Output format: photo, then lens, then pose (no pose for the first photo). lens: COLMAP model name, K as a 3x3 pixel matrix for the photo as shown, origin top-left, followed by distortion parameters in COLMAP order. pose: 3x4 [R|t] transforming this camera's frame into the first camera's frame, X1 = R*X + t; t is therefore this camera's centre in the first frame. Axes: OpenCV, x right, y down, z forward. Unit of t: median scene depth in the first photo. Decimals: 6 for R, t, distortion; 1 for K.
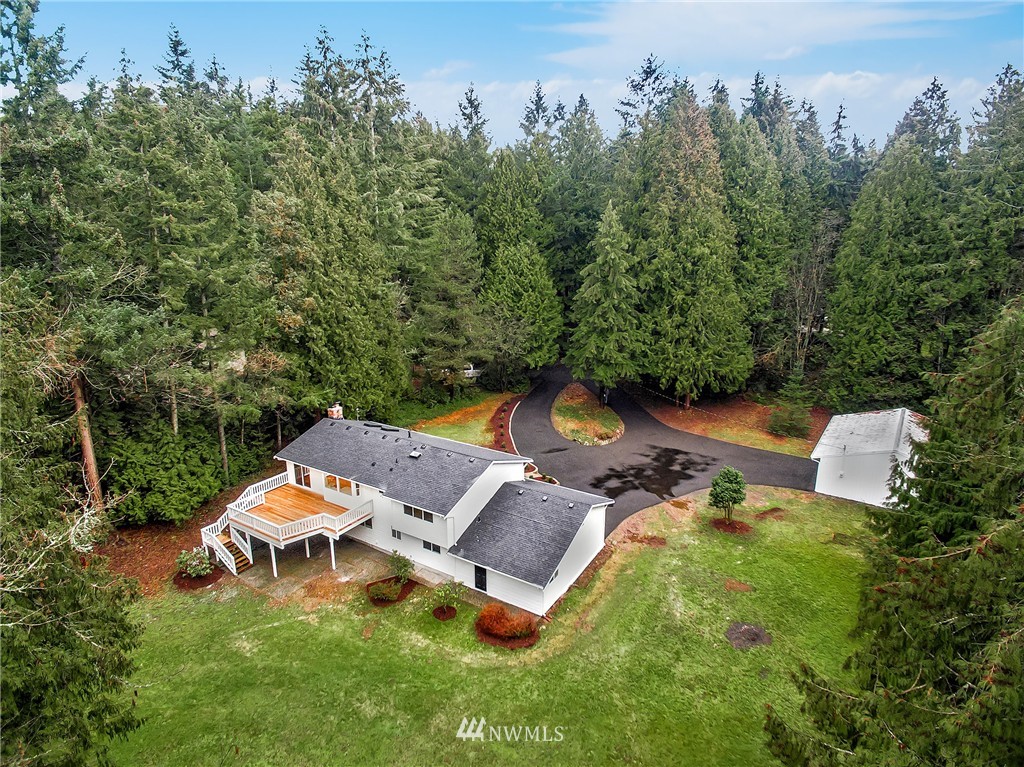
lens RADIAL K [[577.3, 0, 510.1], [0, 577.3, 382.1], [0, 0, 1]] dist [0.002360, 0.000188]
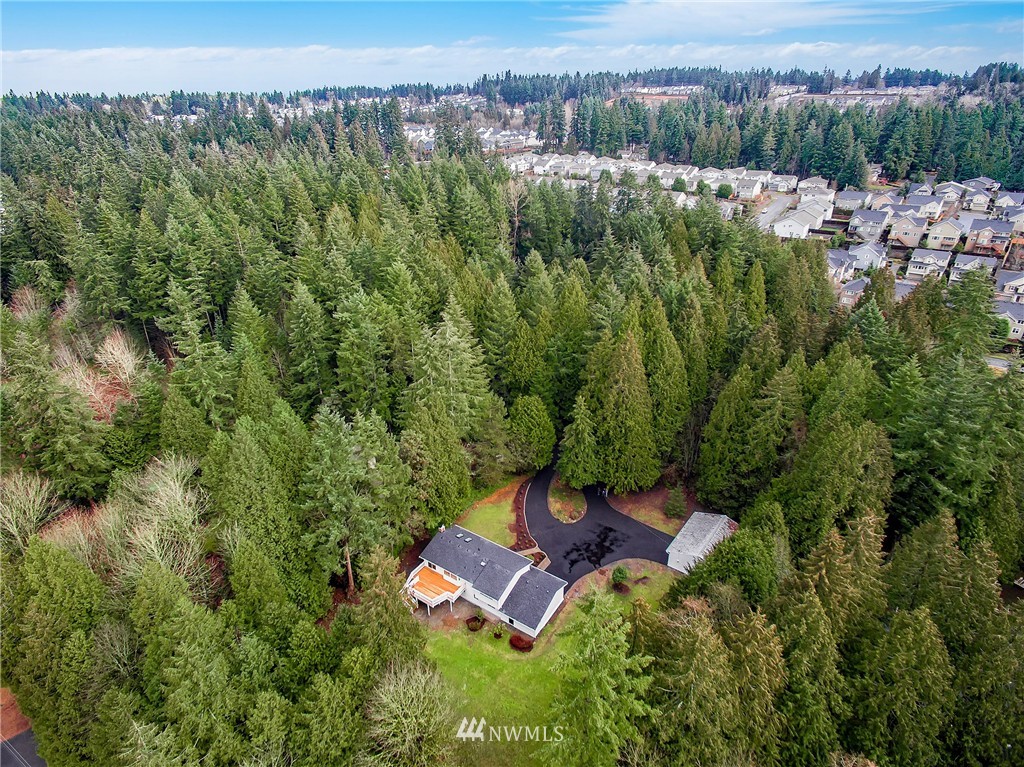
lens RADIAL K [[577.3, 0, 515.8], [0, 577.3, 383.7], [0, 0, 1]] dist [0.002360, 0.000188]
pose [[0.999757, 0.010738, -0.019275, 0.005288], [-0.006857, 0.981534, 0.191166, -0.965071], [0.020971, -0.190987, 0.981368, -1.073285]]
